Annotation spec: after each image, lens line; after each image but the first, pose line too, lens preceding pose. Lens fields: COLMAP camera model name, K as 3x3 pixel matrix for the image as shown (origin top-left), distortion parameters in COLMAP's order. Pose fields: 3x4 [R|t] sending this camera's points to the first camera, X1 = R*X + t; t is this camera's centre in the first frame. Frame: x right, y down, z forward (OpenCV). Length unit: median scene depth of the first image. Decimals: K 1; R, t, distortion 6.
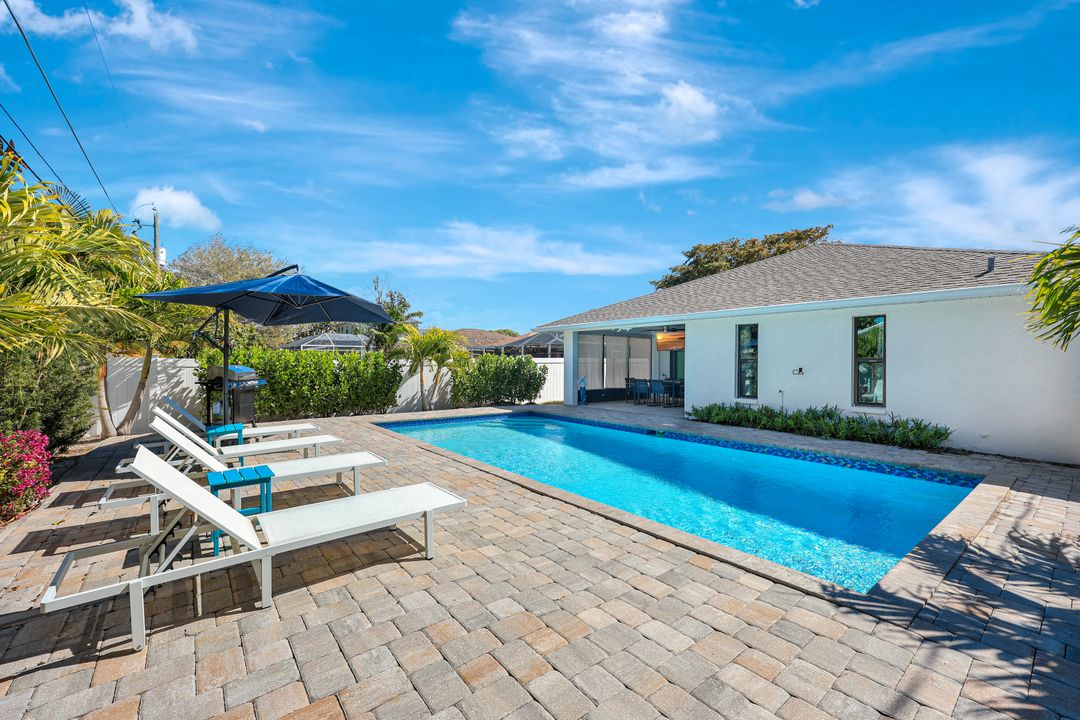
lens RADIAL K [[434.5, 0, 528.4], [0, 434.5, 359.5], [0, 0, 1]] dist [0.014344, 0.000008]
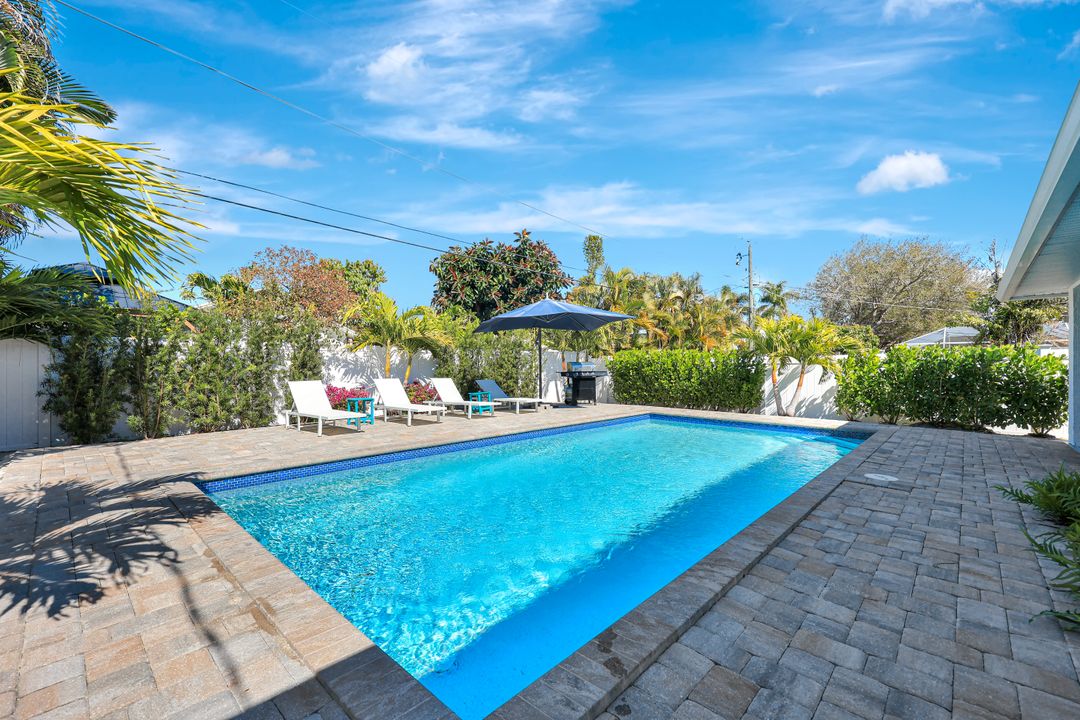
lens RADIAL K [[434.5, 0, 532.8], [0, 434.5, 350.0], [0, 0, 1]] dist [0.014344, 0.000008]
pose [[0.184562, -0.021371, -0.982588, 2.070608], [-0.017336, 0.999537, -0.024996, 0.057249], [0.982668, 0.021648, 0.184106, 1.548370]]
